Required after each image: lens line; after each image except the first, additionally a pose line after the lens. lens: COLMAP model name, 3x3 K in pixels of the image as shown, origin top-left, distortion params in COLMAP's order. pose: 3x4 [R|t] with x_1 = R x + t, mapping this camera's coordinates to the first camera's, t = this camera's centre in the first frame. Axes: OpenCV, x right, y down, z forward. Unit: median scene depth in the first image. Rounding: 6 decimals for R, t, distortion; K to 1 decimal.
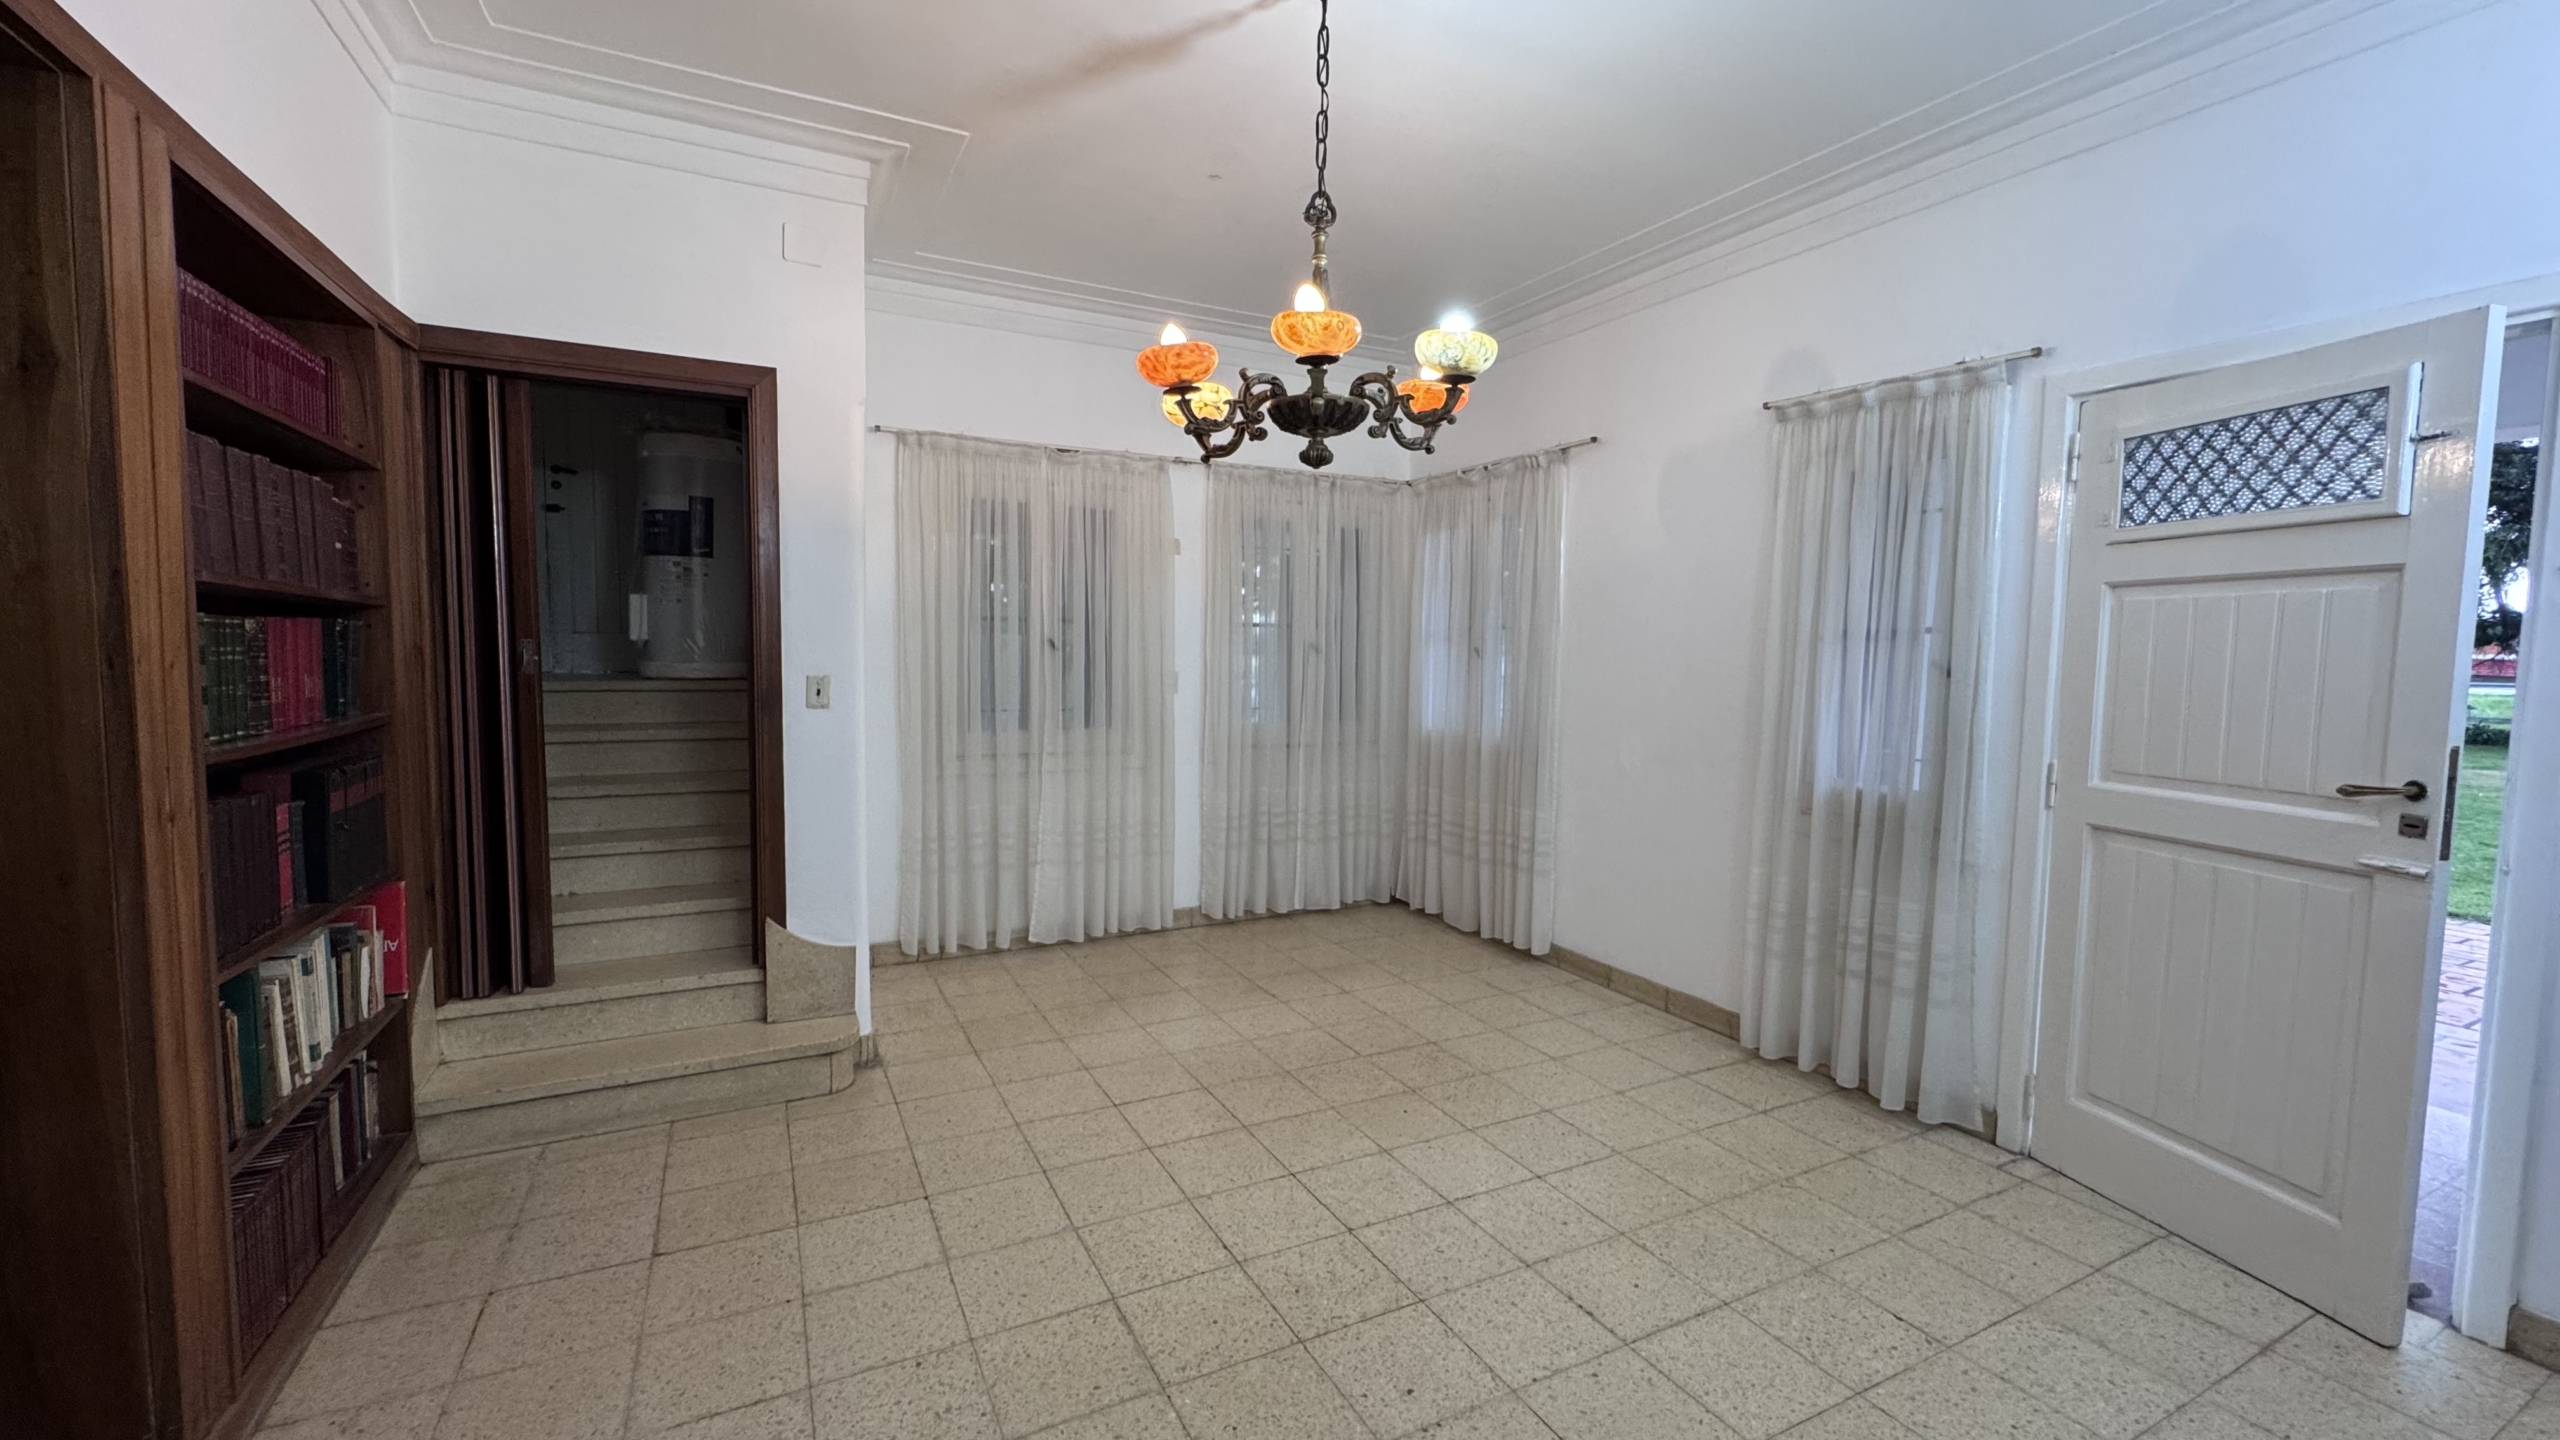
lens RADIAL K [[1023.0, 0, 1280.0], [0, 1023.0, 720.0], [0, 0, 1]] dist [0.000490, 0.000025]
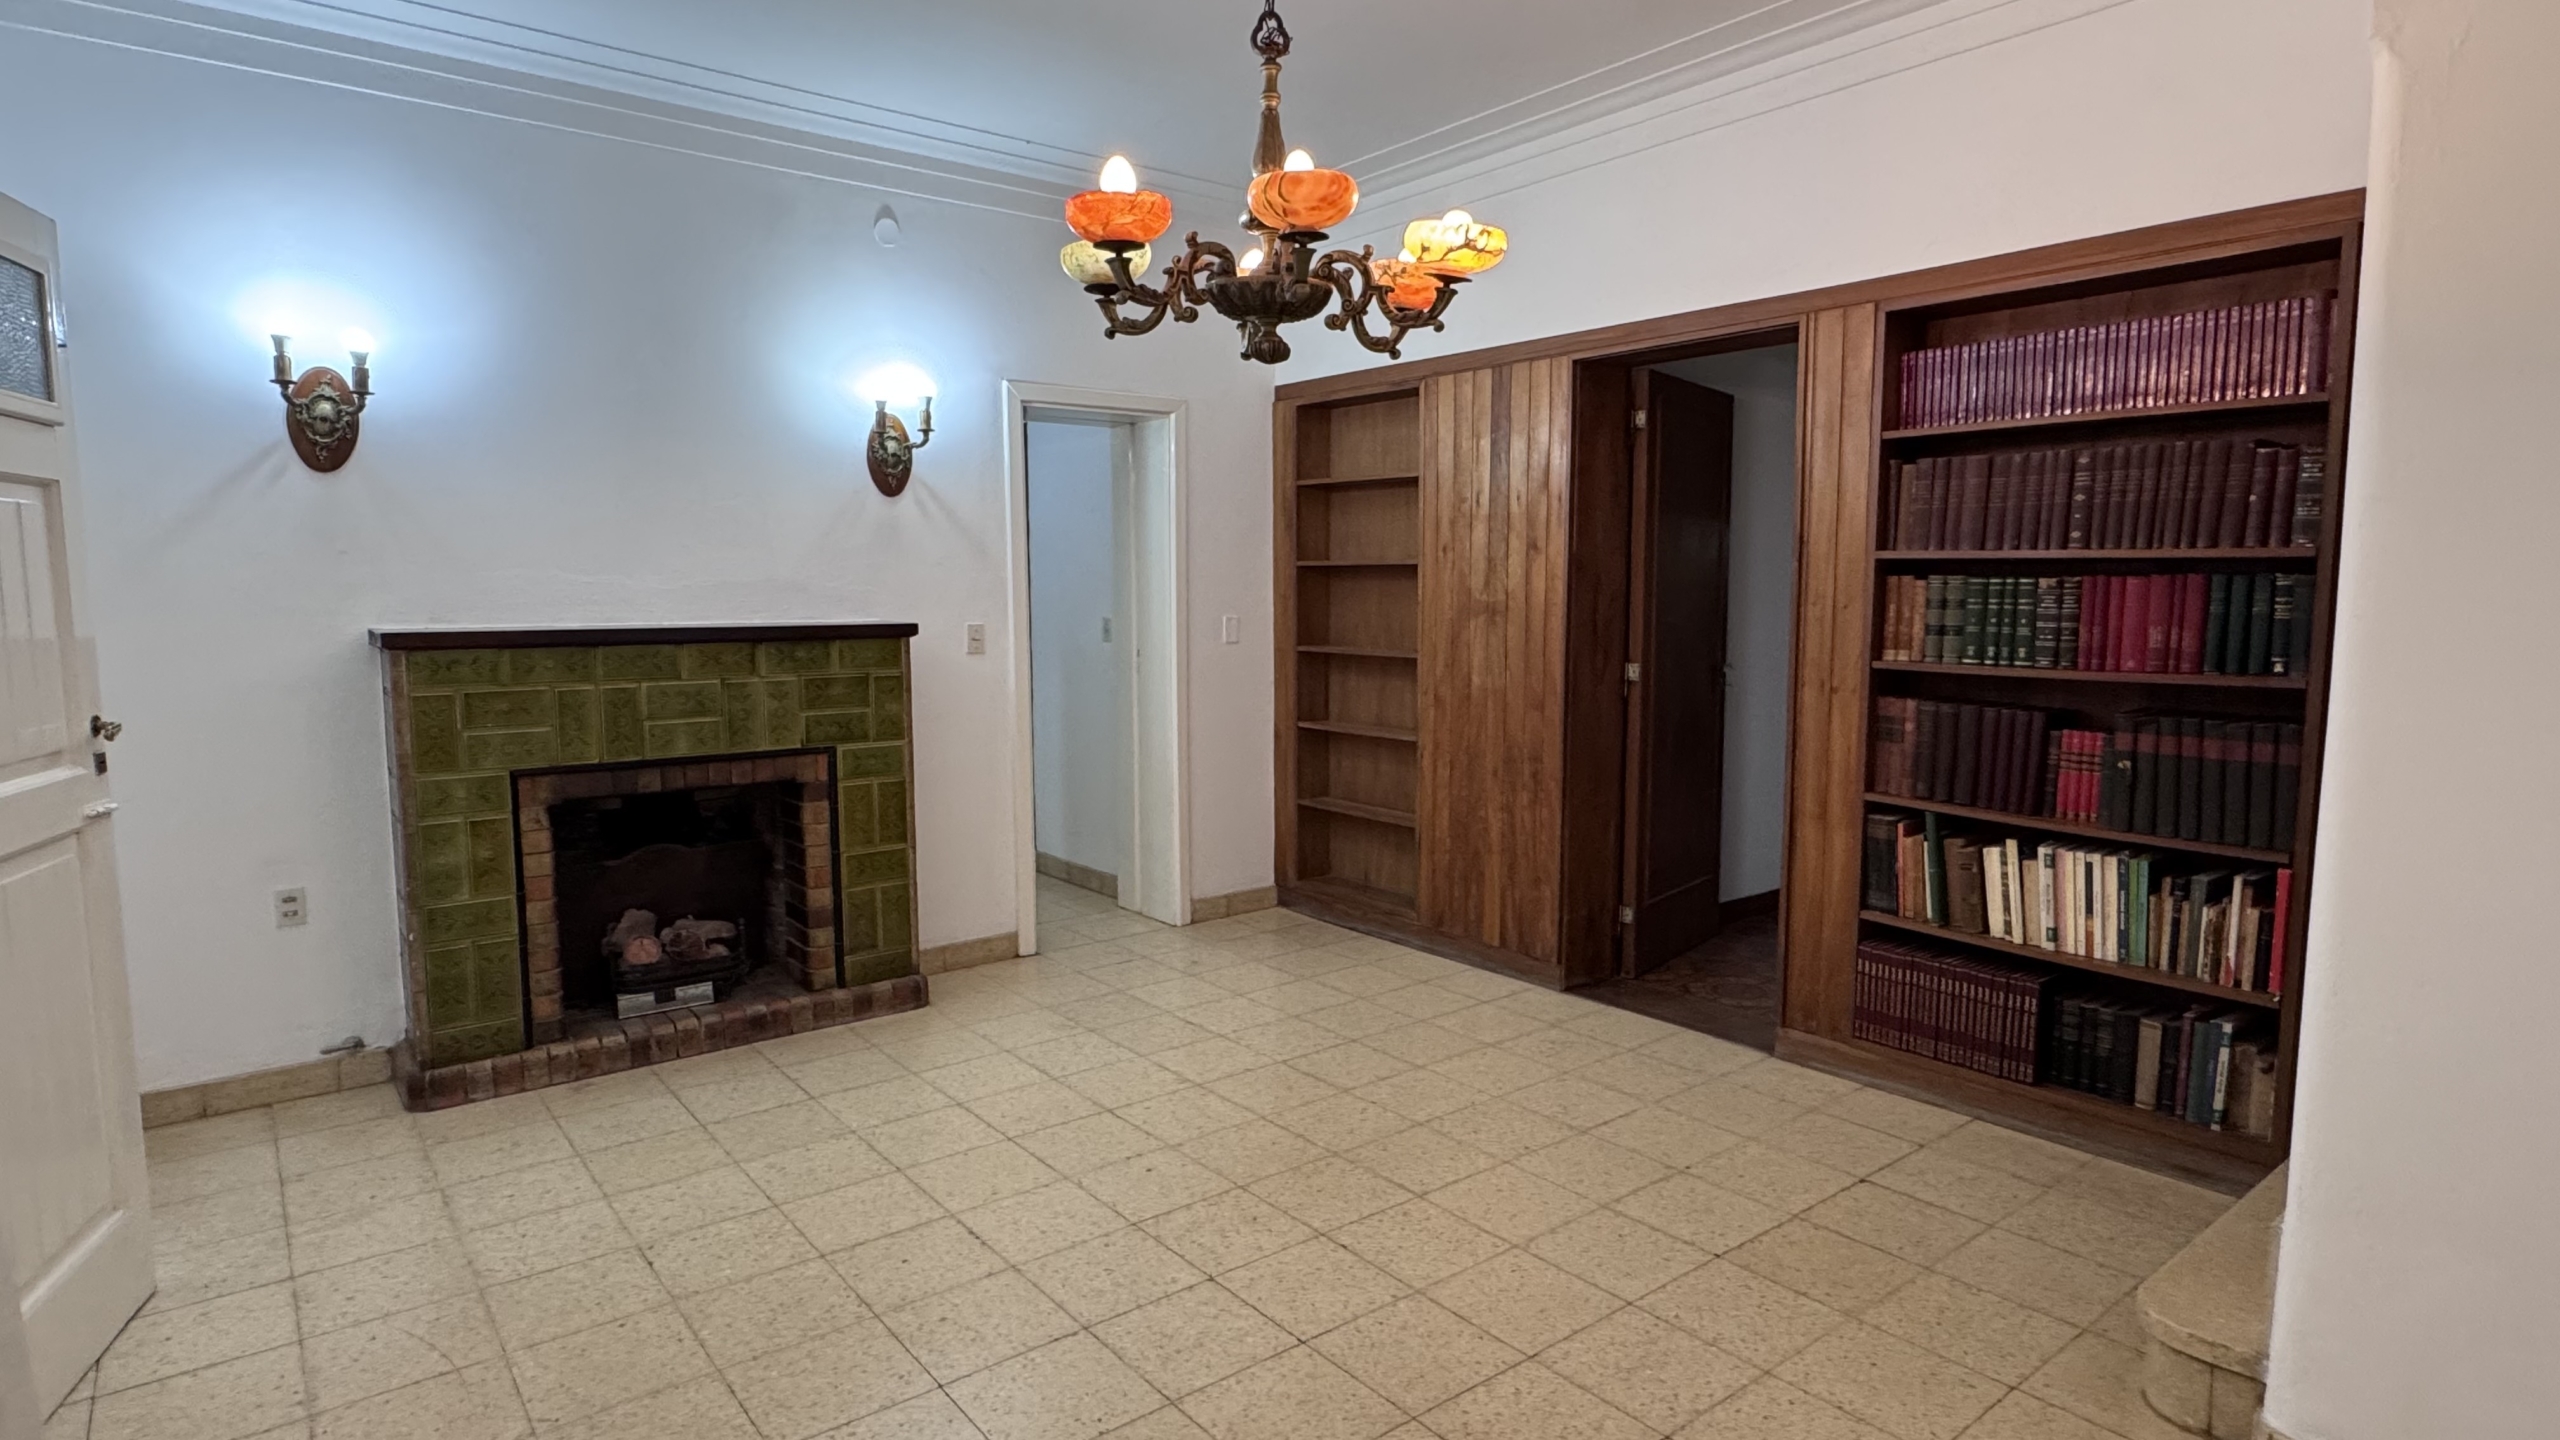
lens RADIAL K [[1331.3, 0, 1280.0], [0, 1331.3, 720.0], [0, 0, 1]] dist [-0.000864, -0.000193]
pose [[-0.981071, 0.005730, -0.193563, 0.233406], [-0.027099, 0.985664, 0.166528, -0.148901], [0.191742, 0.168622, -0.966851, 2.084952]]
